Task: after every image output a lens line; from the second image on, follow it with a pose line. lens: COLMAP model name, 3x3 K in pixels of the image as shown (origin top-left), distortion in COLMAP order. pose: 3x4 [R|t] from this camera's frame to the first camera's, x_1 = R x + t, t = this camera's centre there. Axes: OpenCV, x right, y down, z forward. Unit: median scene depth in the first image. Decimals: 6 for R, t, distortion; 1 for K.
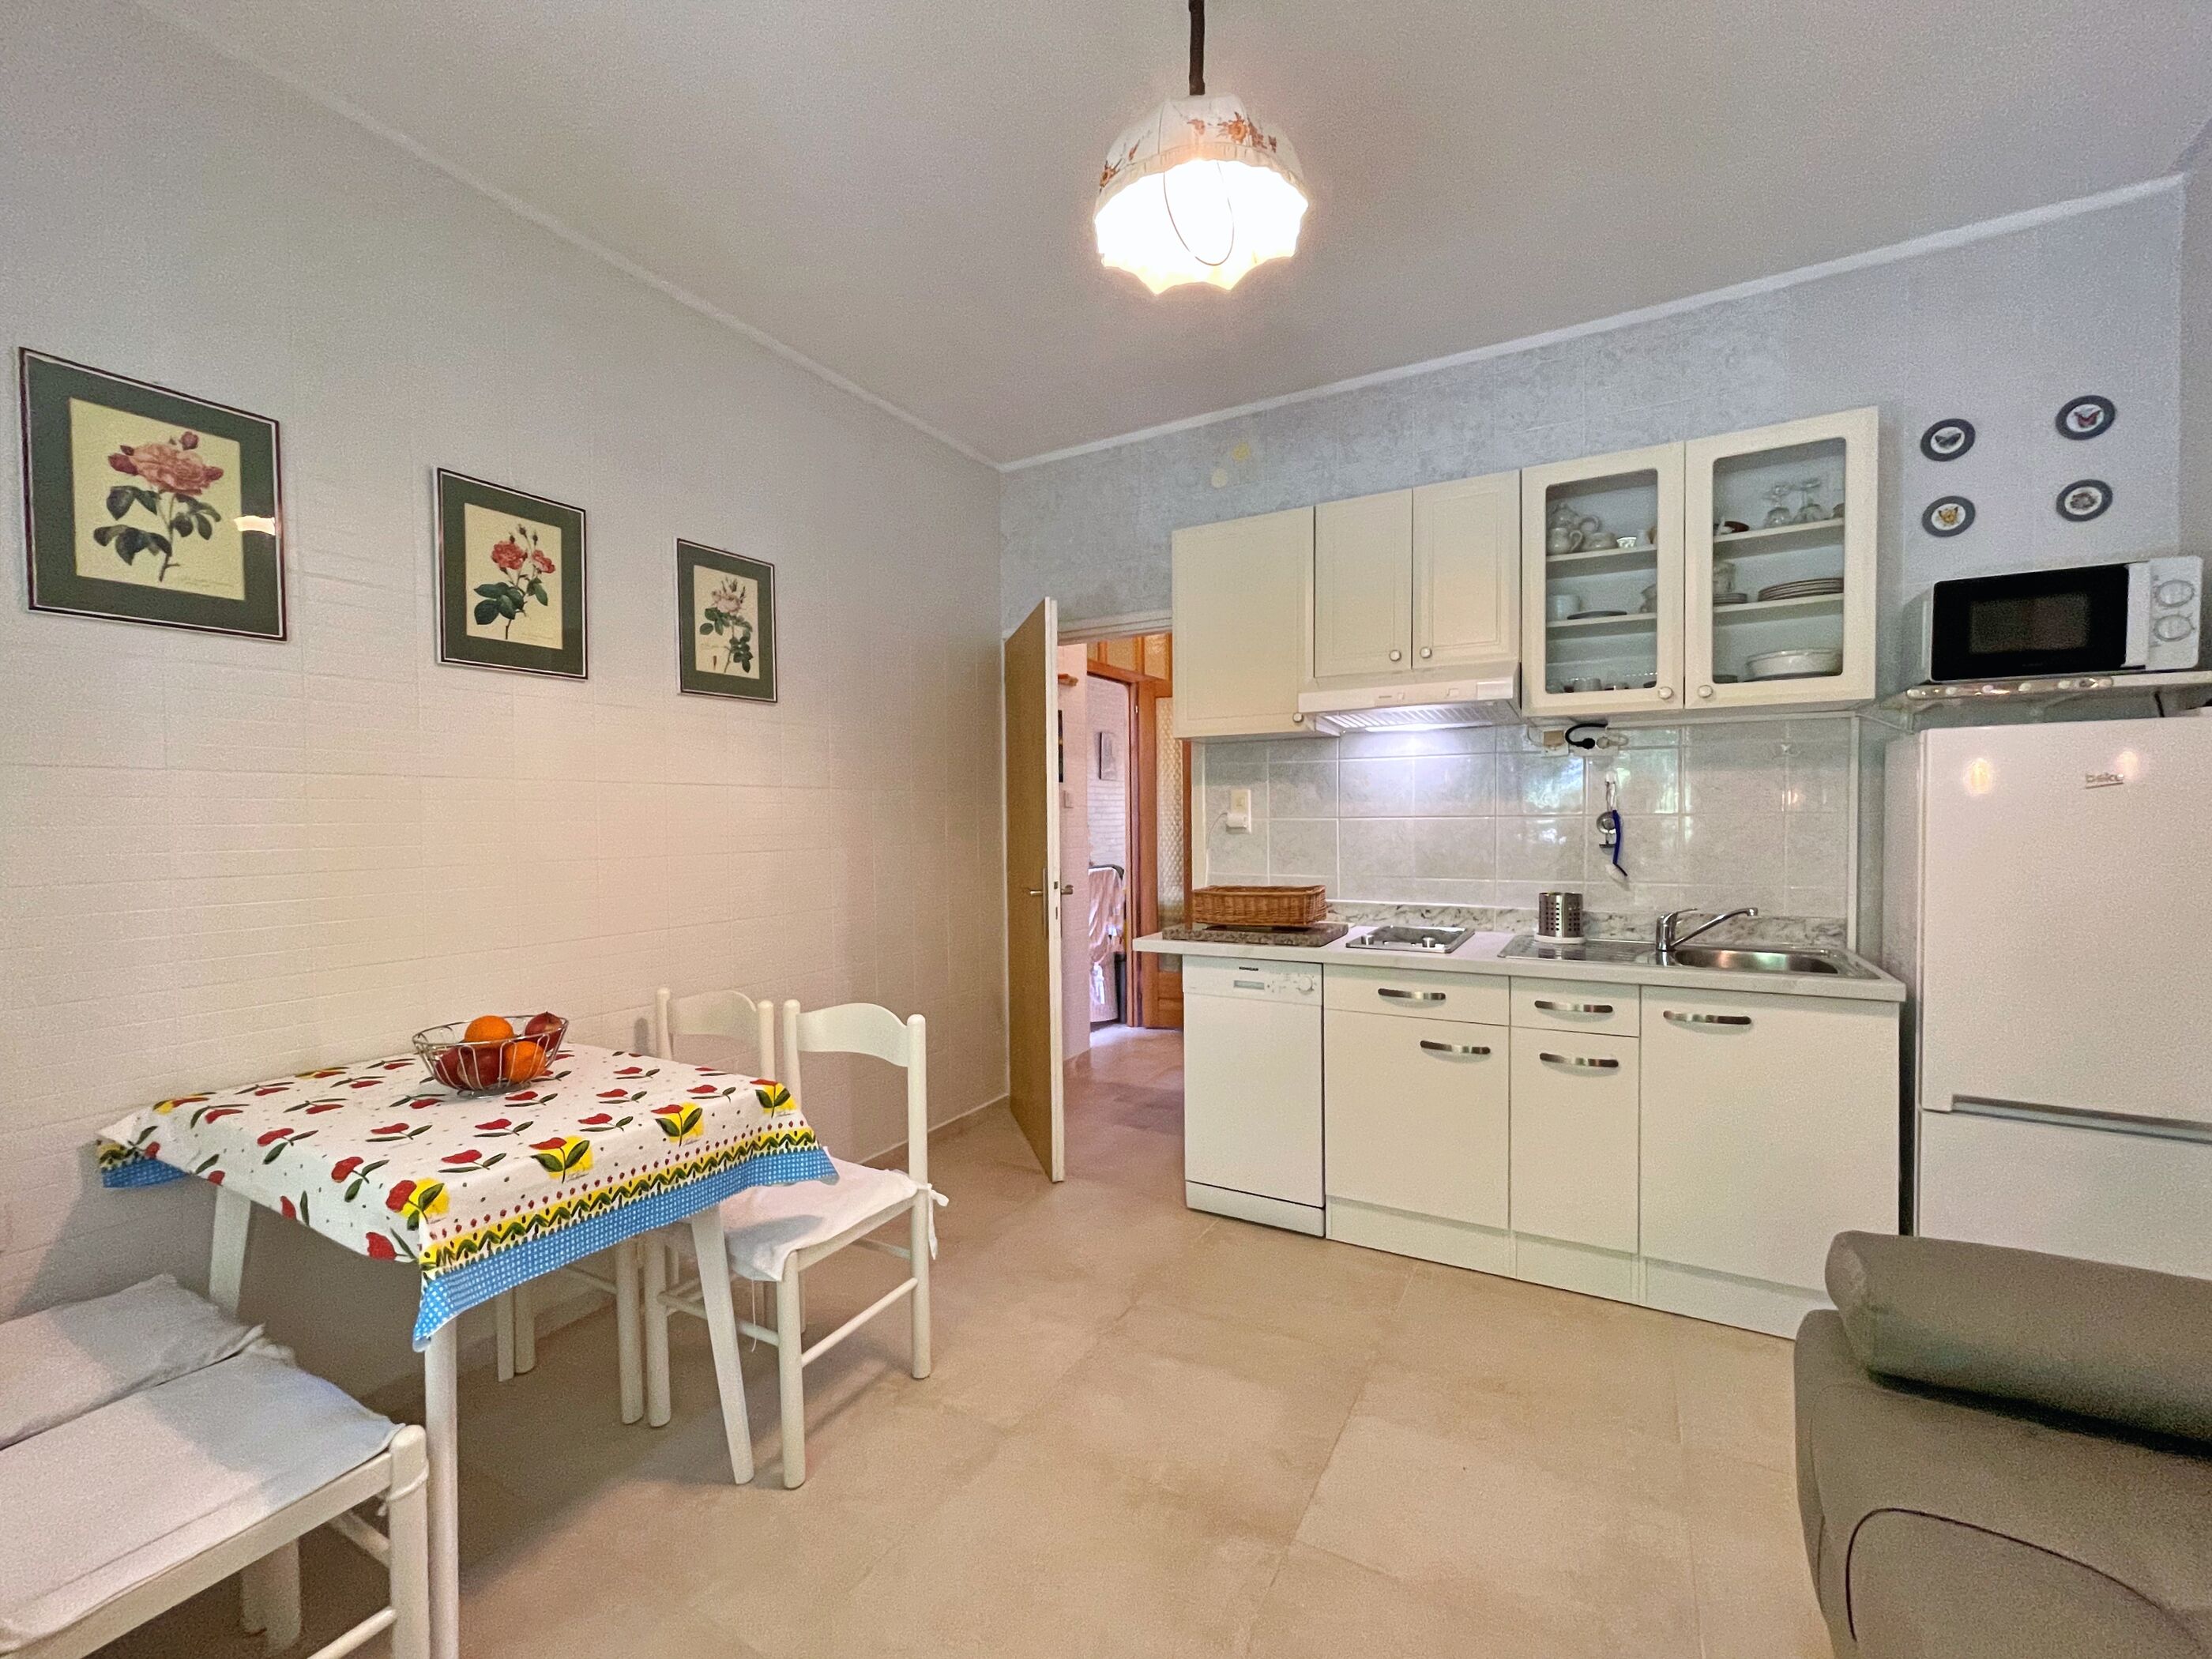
lens RADIAL K [[927.7, 0, 1092.5], [0, 927.7, 834.7], [0, 0, 1]] dist [-0.003429, -0.000129]
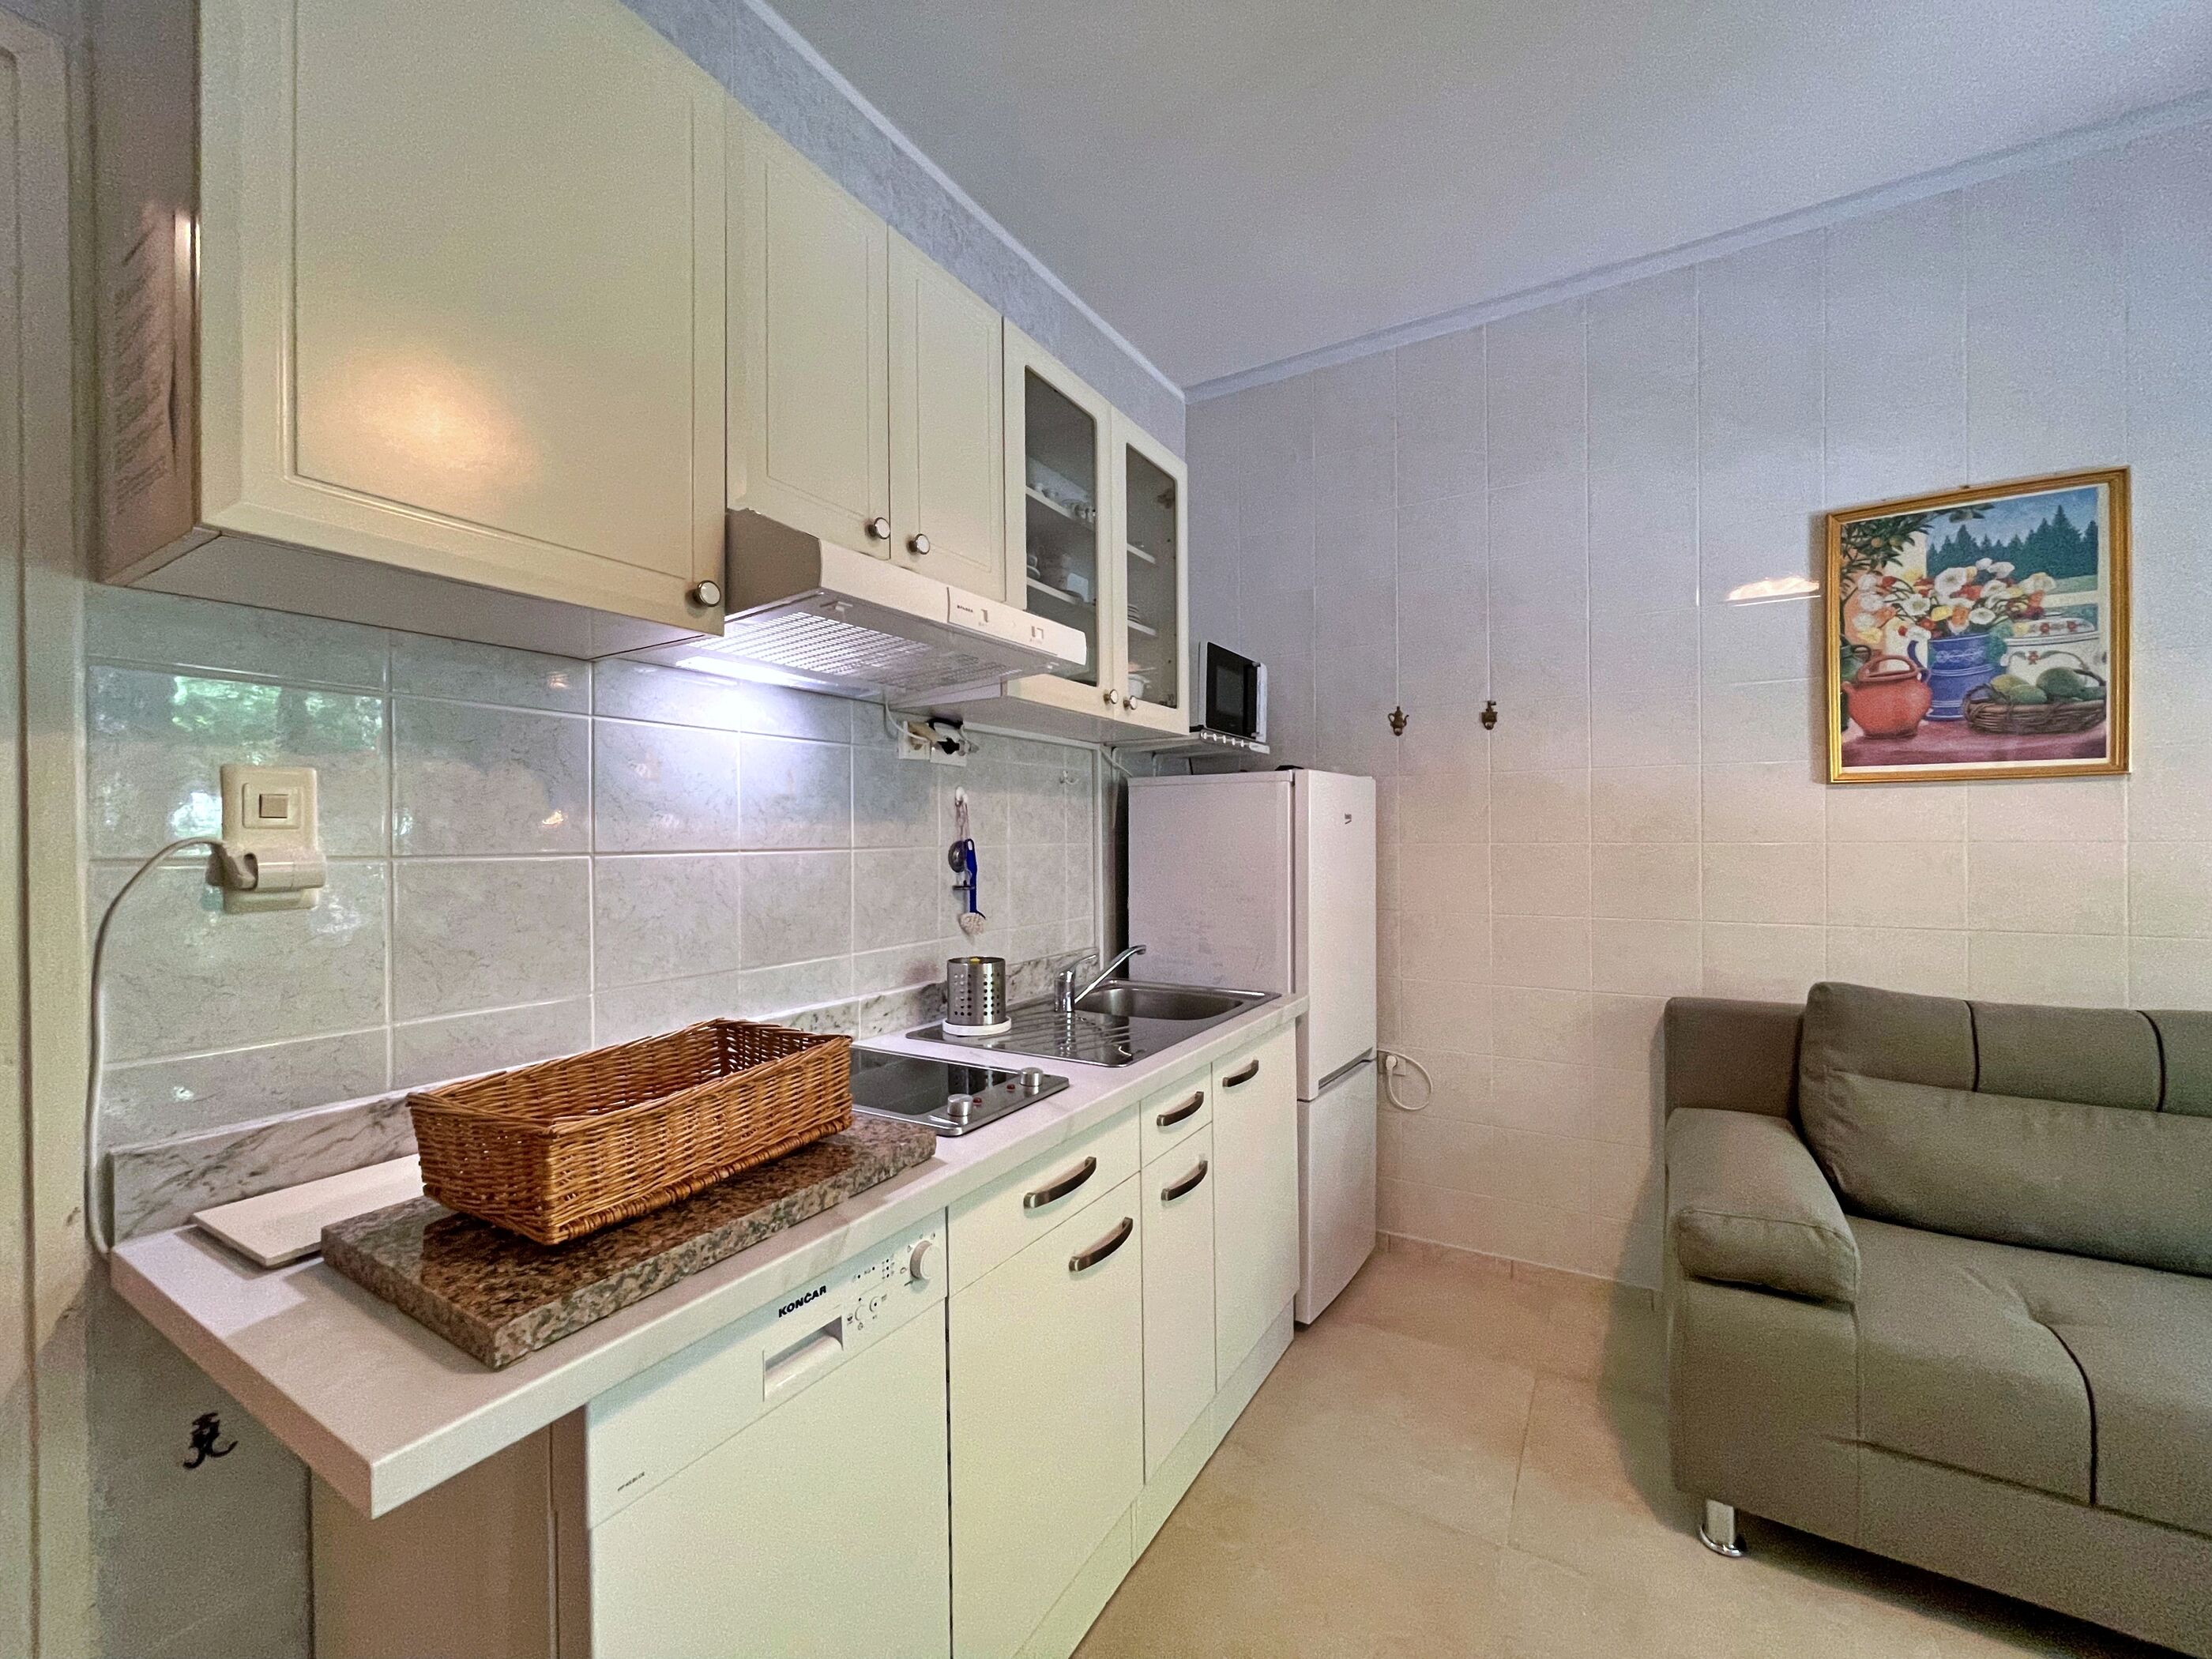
lens RADIAL K [[907.3, 0, 1106.0], [0, 907.3, 829.5], [0, 0, 1]] dist [0.002362, -0.002644]
pose [[0.020501, 0.015615, 0.999668, -0.176841], [0.028117, 0.999474, -0.016188, -0.020634], [-0.999394, 0.028440, 0.020051, 0.943922]]
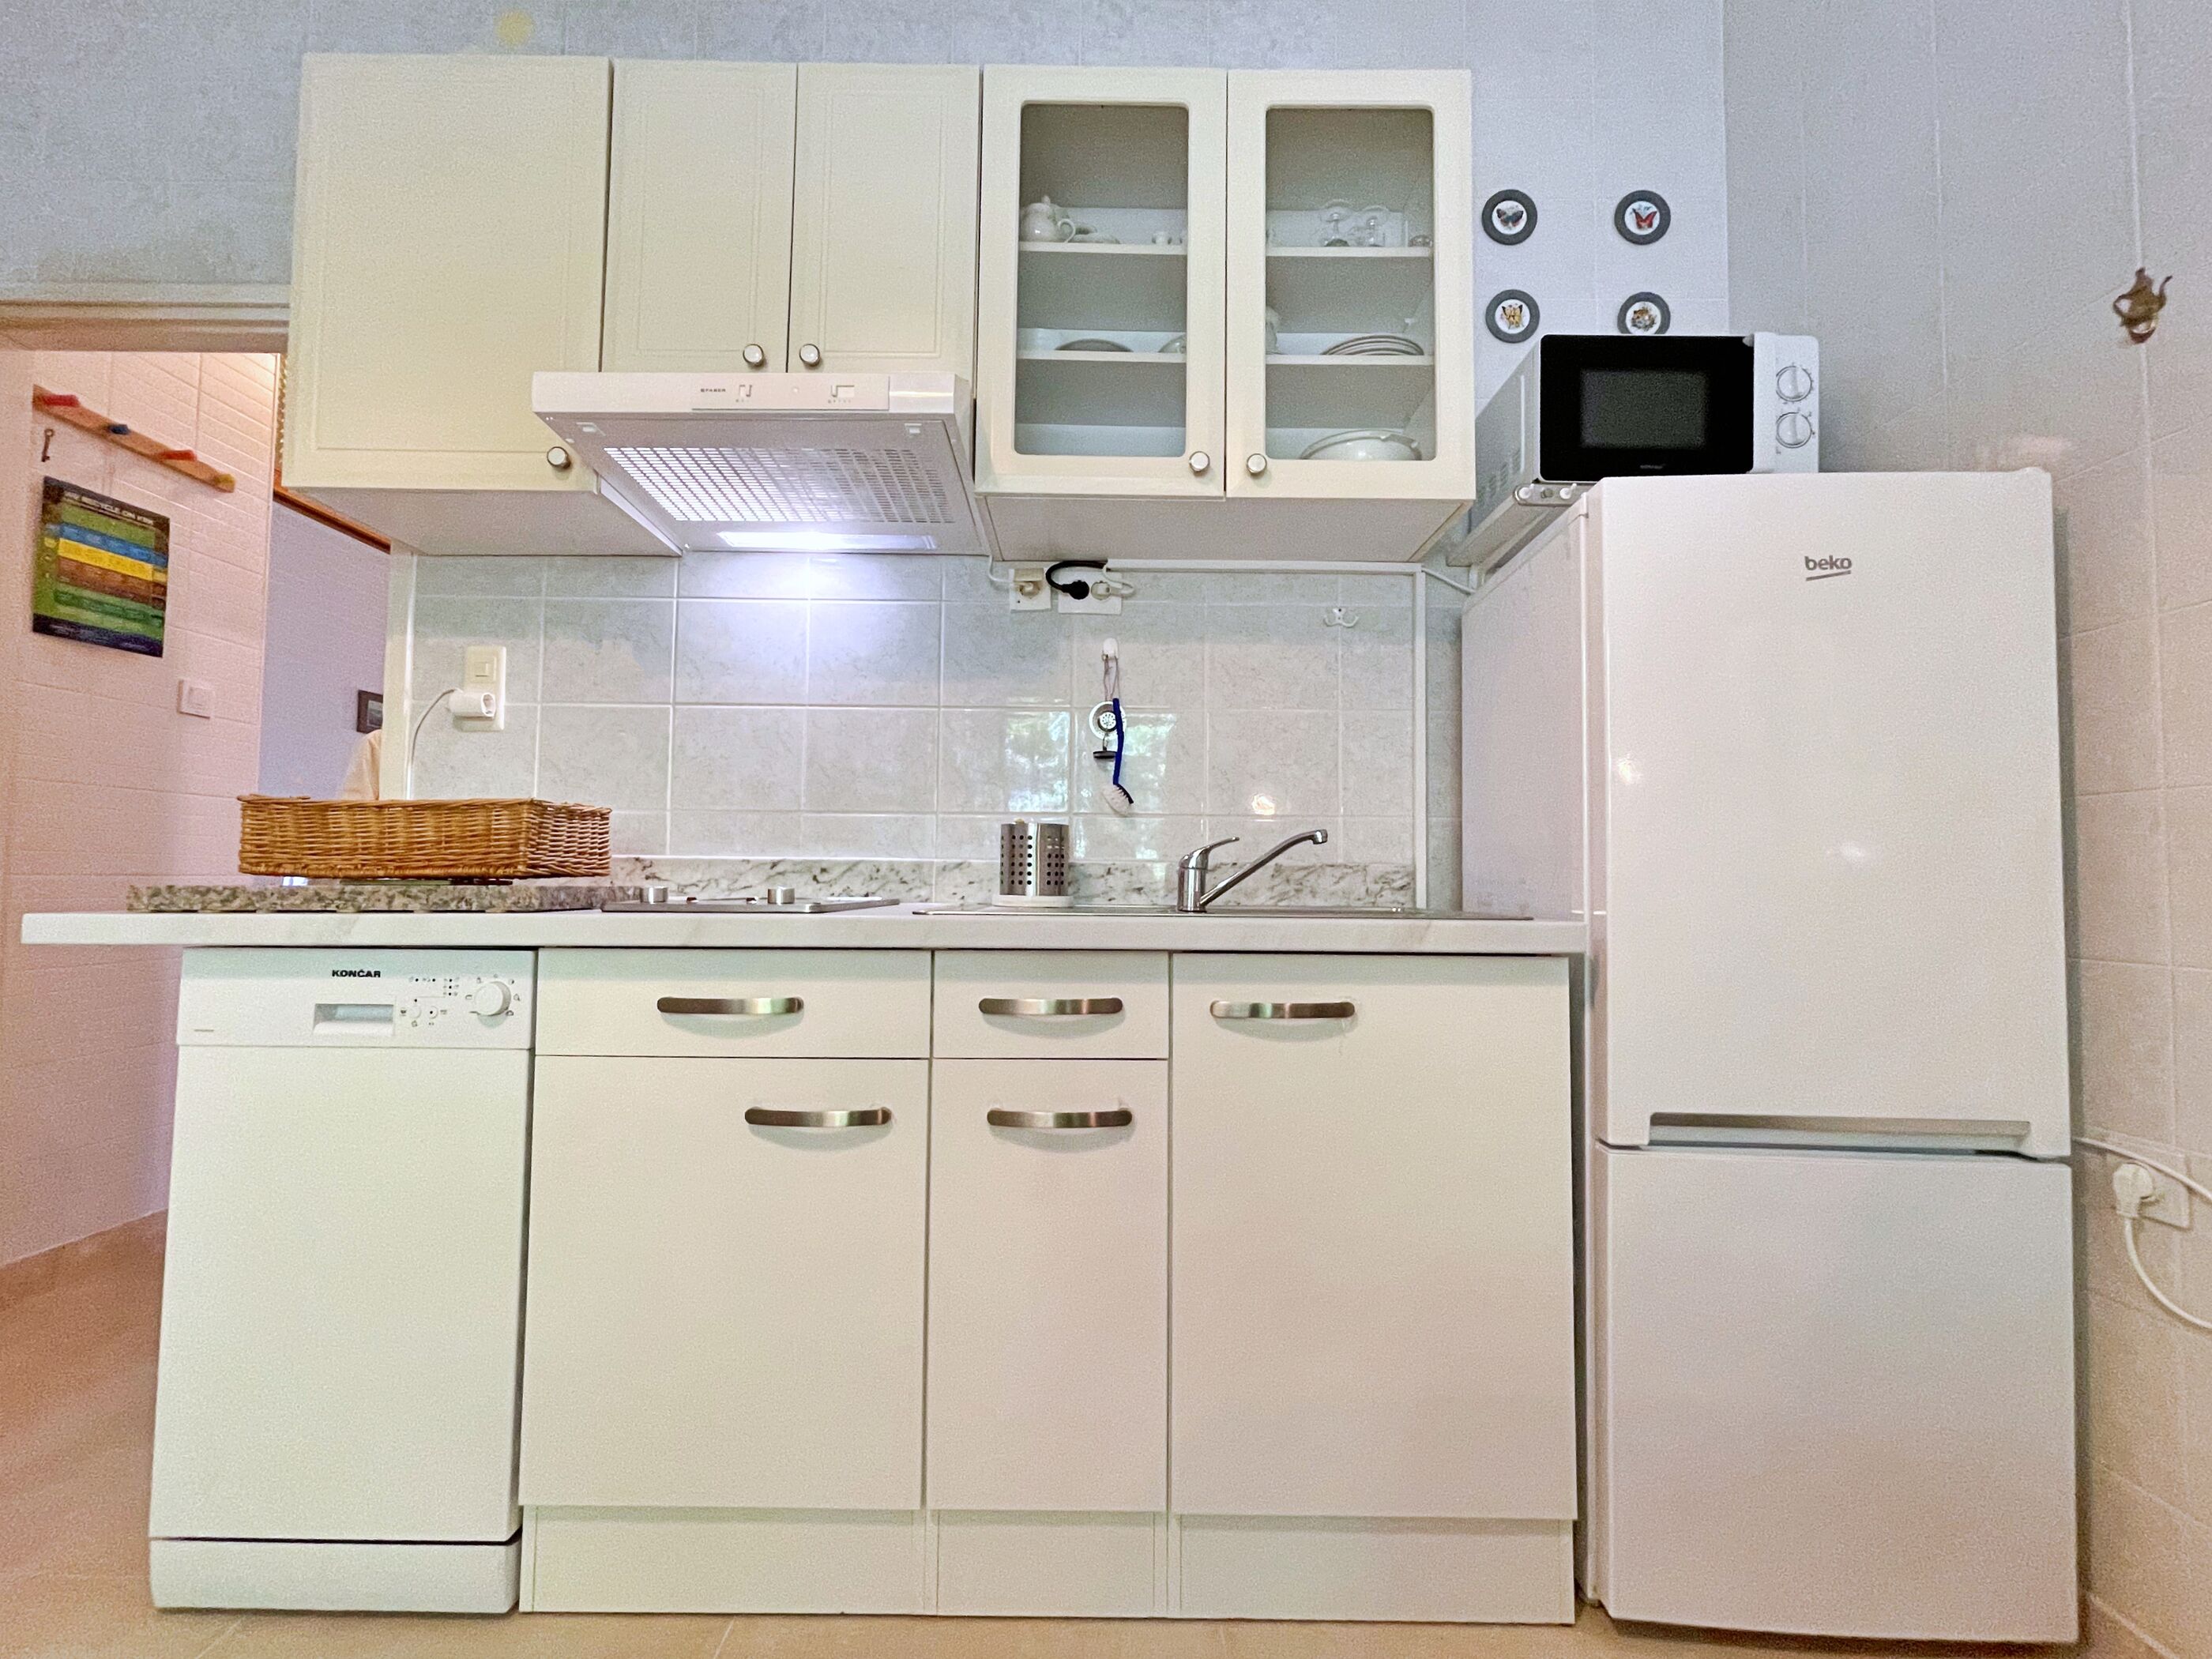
lens RADIAL K [[927.7, 0, 1092.5], [0, 927.7, 834.7], [0, 0, 1]] dist [-0.003429, -0.000129]
pose [[0.870157, 0.043801, 0.490824, 0.268525], [-0.008346, 0.997209, -0.074194, 0.119701], [-0.492704, 0.060464, 0.868094, 0.511627]]
